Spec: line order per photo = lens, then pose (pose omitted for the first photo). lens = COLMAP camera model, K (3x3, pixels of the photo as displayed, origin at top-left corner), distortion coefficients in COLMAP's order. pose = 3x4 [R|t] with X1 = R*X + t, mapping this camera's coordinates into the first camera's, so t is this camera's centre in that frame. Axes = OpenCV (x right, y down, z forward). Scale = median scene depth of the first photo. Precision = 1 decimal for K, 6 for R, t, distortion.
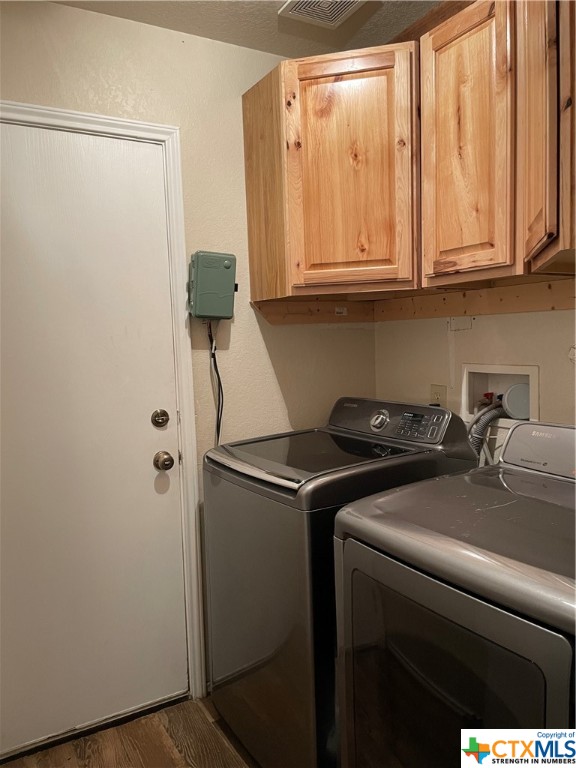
lens RADIAL K [[577.5, 0, 287.8], [0, 577.5, 383.7], [0, 0, 1]] dist [0.070527, -0.078766]
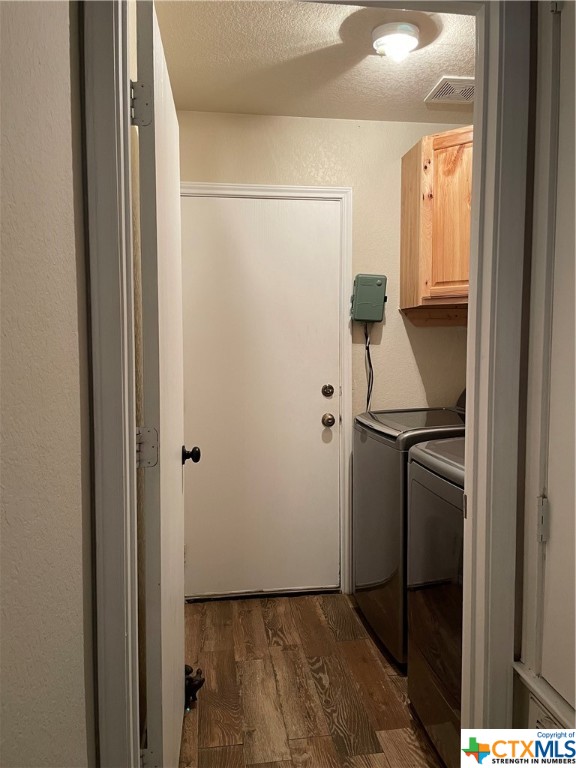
lens RADIAL K [[577.5, 0, 291.3], [0, 577.5, 382.4], [0, 0, 1]] dist [0.070527, -0.078766]
pose [[0.923684, 0.052946, -0.379479, 0.241026], [-0.056402, 0.998406, 0.002014, 0.042074], [0.378981, 0.019543, 0.925198, -0.363304]]
